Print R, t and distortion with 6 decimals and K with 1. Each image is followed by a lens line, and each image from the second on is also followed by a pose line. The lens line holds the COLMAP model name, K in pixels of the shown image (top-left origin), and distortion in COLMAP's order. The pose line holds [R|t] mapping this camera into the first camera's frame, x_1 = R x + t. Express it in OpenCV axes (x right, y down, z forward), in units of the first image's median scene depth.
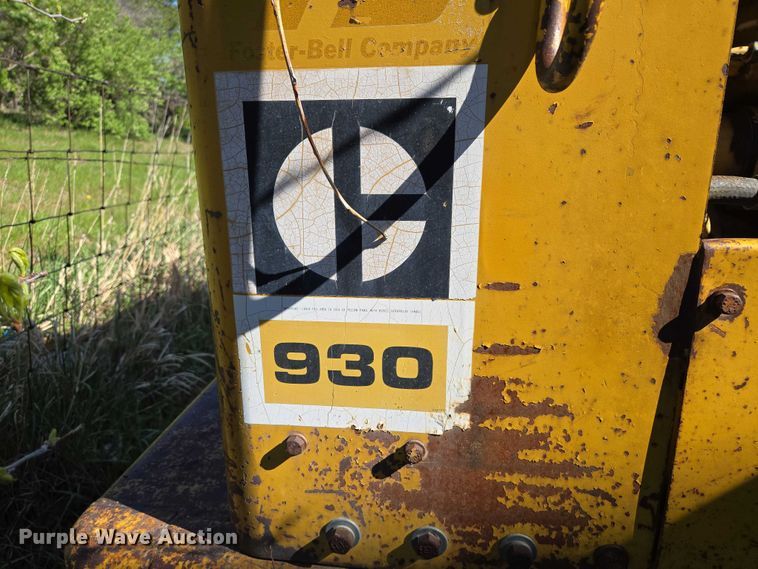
lens RADIAL K [[504.9, 0, 375.7], [0, 504.9, 285.8], [0, 0, 1]] dist [0.070758, -0.061661]
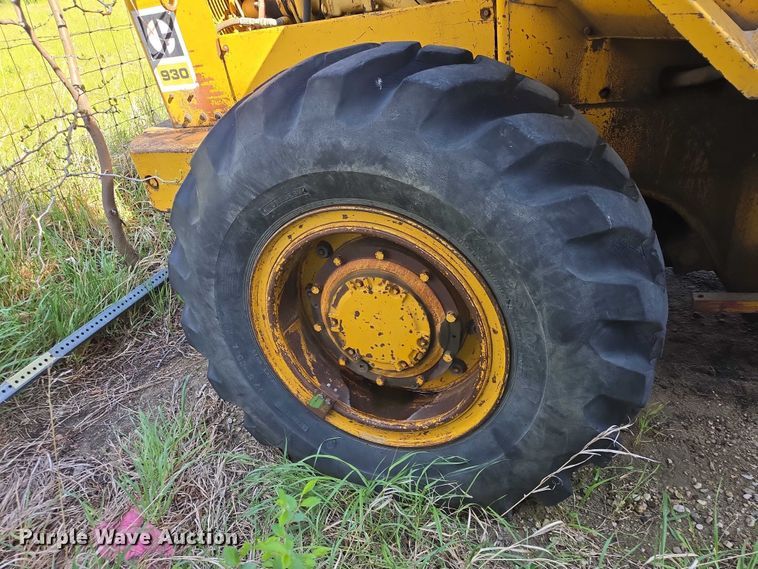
lens RADIAL K [[504.9, 0, 376.7], [0, 504.9, 282.6], [0, 0, 1]] dist [0.070758, -0.061661]
pose [[0.957024, 0.002513, -0.289999, 3.204594], [0.088012, 0.950286, 0.298681, 0.754680], [0.276333, -0.311369, 0.909225, -3.481605]]
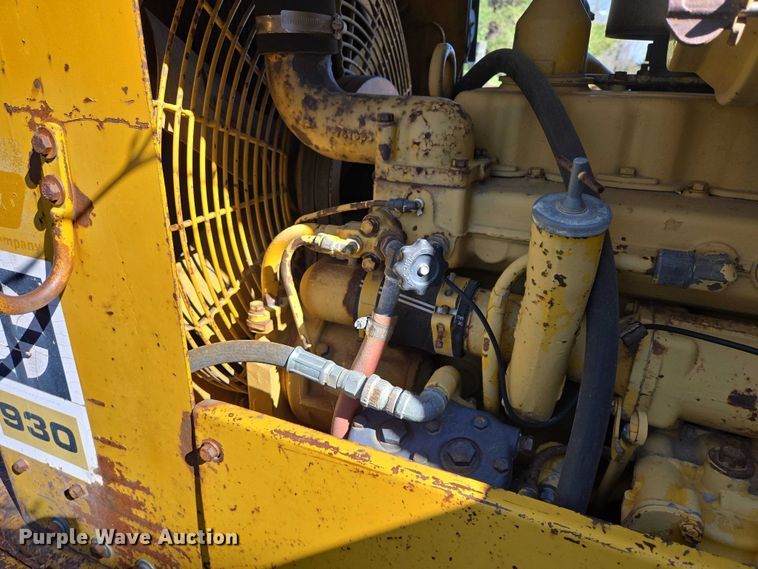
lens RADIAL K [[504.9, 0, 380.7], [0, 504.9, 287.3], [0, 0, 1]] dist [0.070758, -0.061661]
pose [[0.954584, 0.139928, -0.263038, 1.263187], [-0.105524, 0.984409, 0.140724, -0.564590], [0.278628, -0.106576, 0.954467, -0.095299]]
